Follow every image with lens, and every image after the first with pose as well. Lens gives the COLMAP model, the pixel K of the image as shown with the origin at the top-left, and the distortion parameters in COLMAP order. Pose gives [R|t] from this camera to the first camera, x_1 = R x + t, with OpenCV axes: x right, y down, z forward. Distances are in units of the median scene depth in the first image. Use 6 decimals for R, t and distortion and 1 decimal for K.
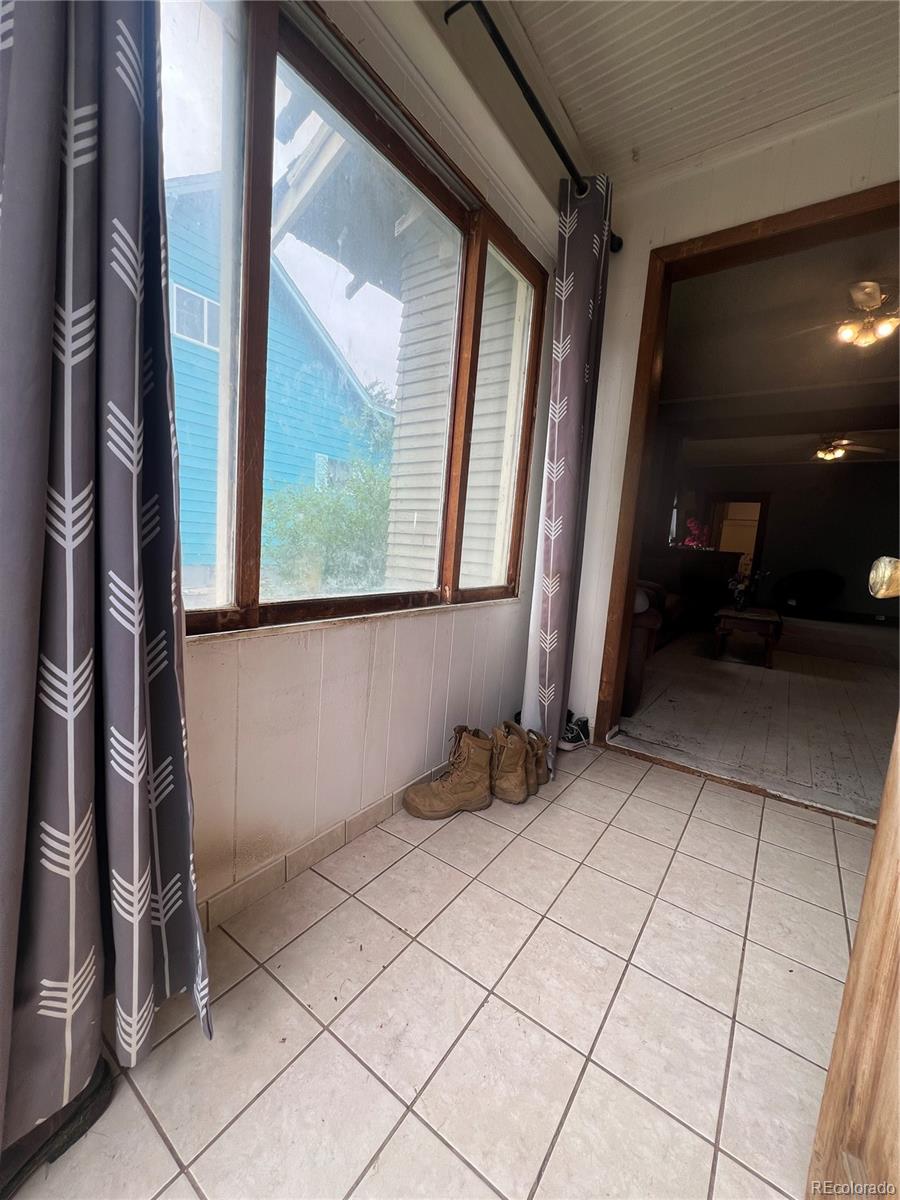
lens RADIAL K [[479.6, 0, 446.9], [0, 479.6, 601.2], [0, 0, 1]] dist [0.002521, 0.000521]
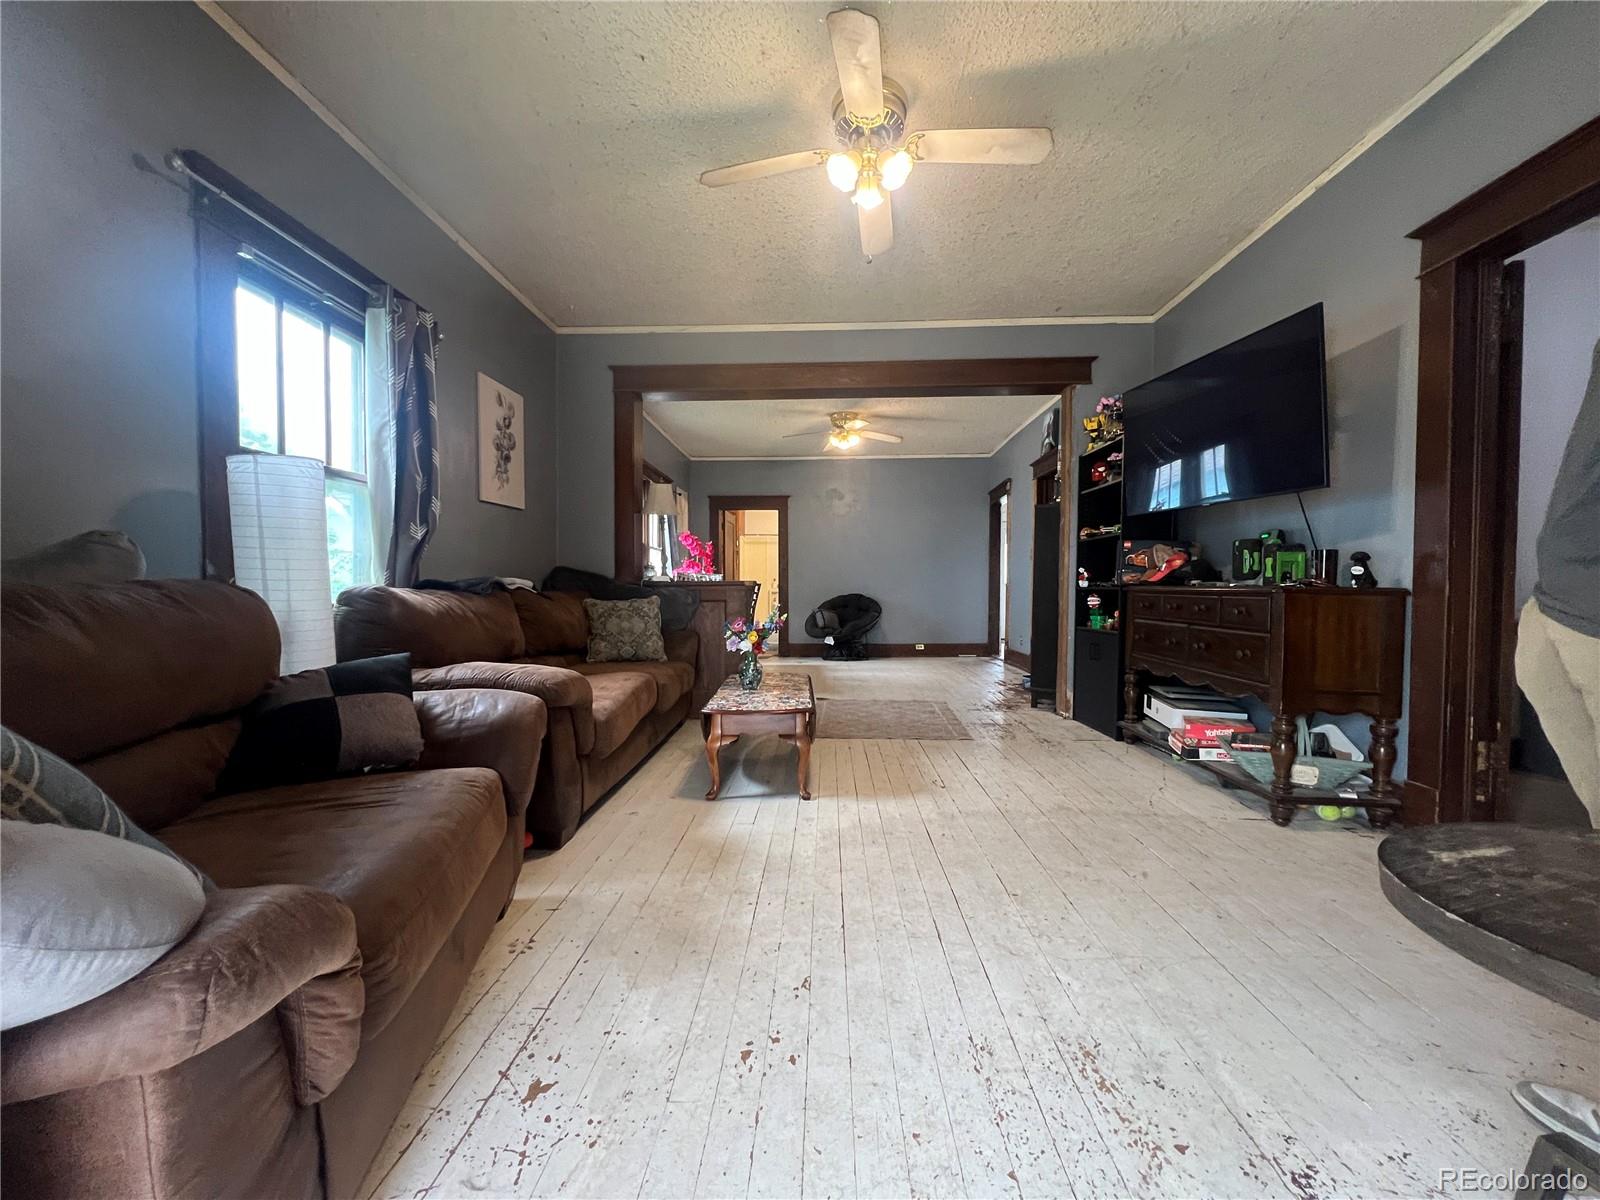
lens RADIAL K [[639.5, 0, 802.2], [0, 639.5, 603.5], [0, 0, 1]] dist [0.002521, 0.000521]
pose [[0.830985, -0.084309, 0.549869, 0.297746], [0.126685, 0.991157, -0.039481, -0.042696], [-0.541678, 0.102468, 0.834317, 0.392819]]
